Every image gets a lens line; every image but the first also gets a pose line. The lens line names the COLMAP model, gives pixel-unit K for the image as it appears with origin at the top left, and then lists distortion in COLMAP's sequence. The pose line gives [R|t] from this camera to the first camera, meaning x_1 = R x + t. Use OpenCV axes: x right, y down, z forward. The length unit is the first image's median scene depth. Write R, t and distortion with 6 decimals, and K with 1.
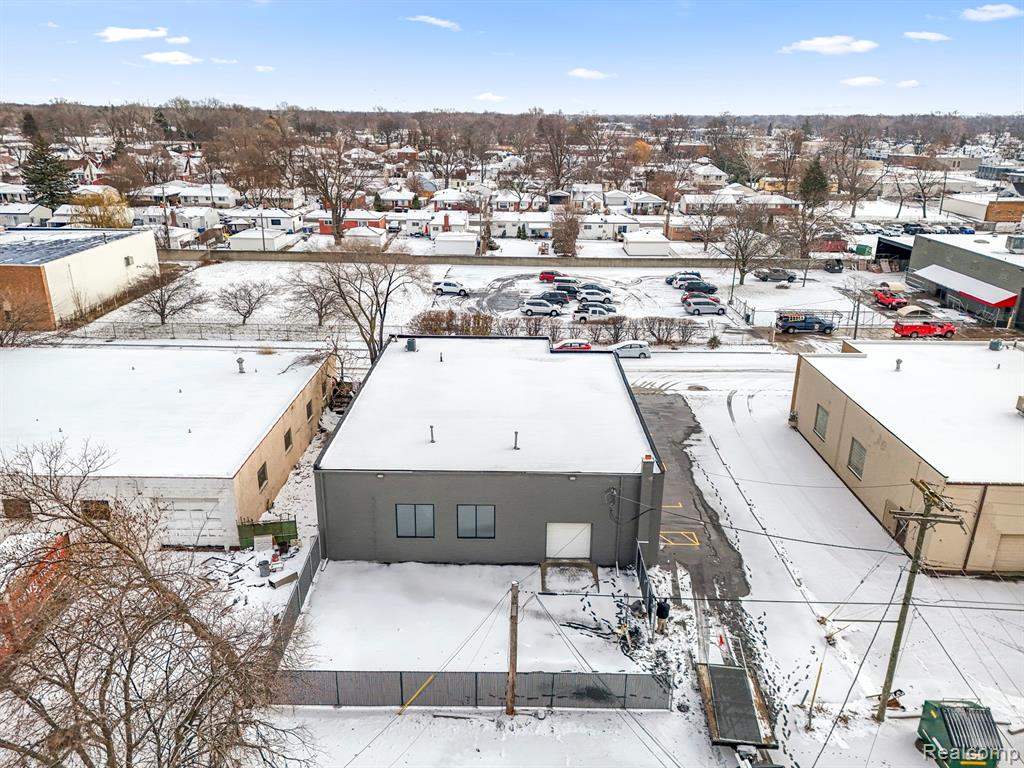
lens RADIAL K [[750.4, 0, 528.4], [0, 750.4, 385.5], [0, 0, 1]] dist [0.064847, -0.051177]
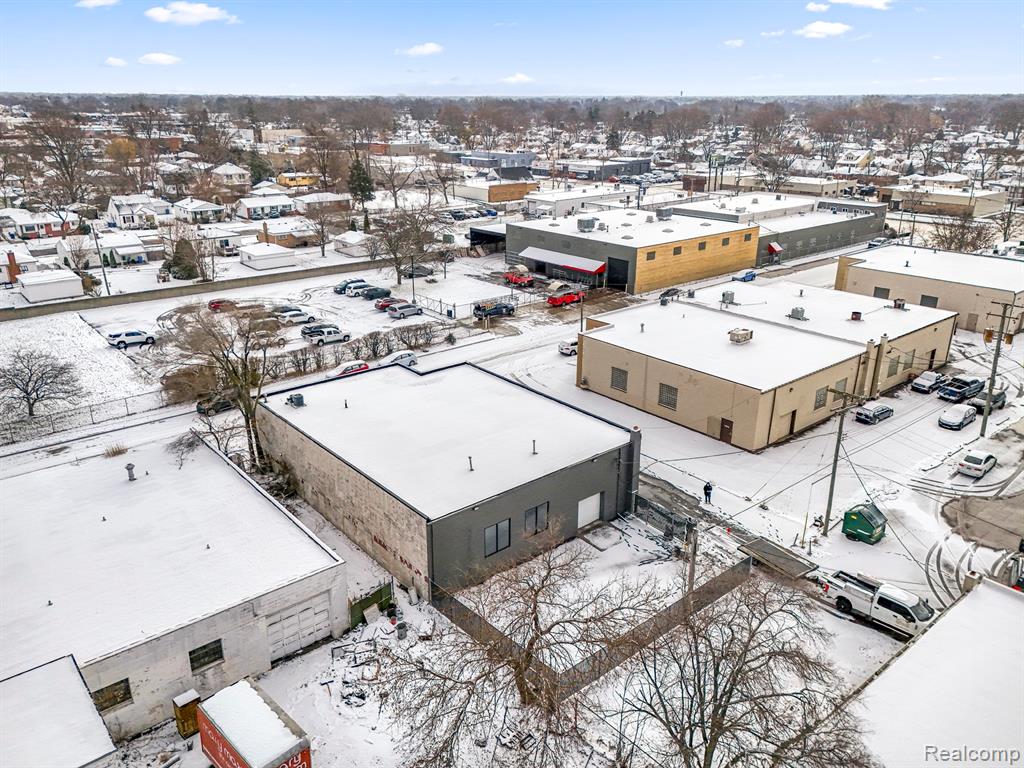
lens RADIAL K [[750.4, 0, 528.4], [0, 750.4, 385.5], [0, 0, 1]] dist [0.064847, -0.051177]
pose [[0.760402, -0.235839, 0.605118, -0.374636], [0.222579, 0.969943, 0.098330, -0.074081], [-0.610120, 0.059917, 0.790040, 0.021984]]
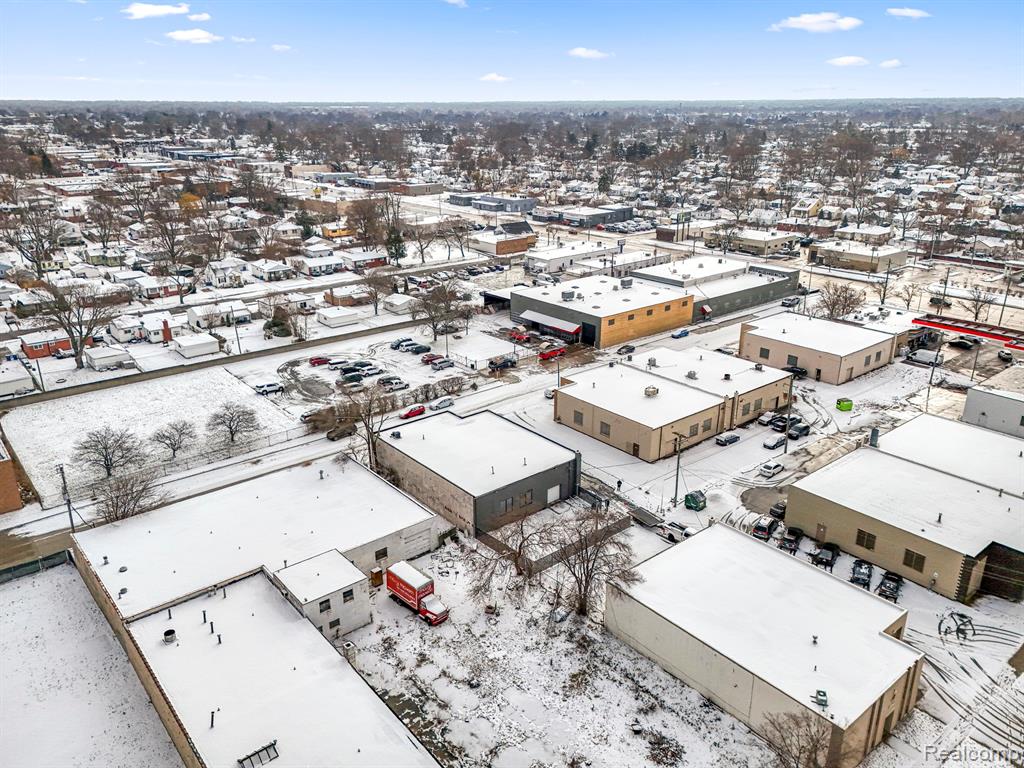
lens RADIAL K [[734.3, 0, 532.9], [0, 734.3, 380.7], [0, 0, 1]] dist [0.104174, -0.117749]
pose [[0.759876, -0.231118, 0.607596, -0.692707], [0.222990, 0.970627, 0.090331, -0.194880], [-0.610626, 0.066847, 0.789093, -0.446450]]
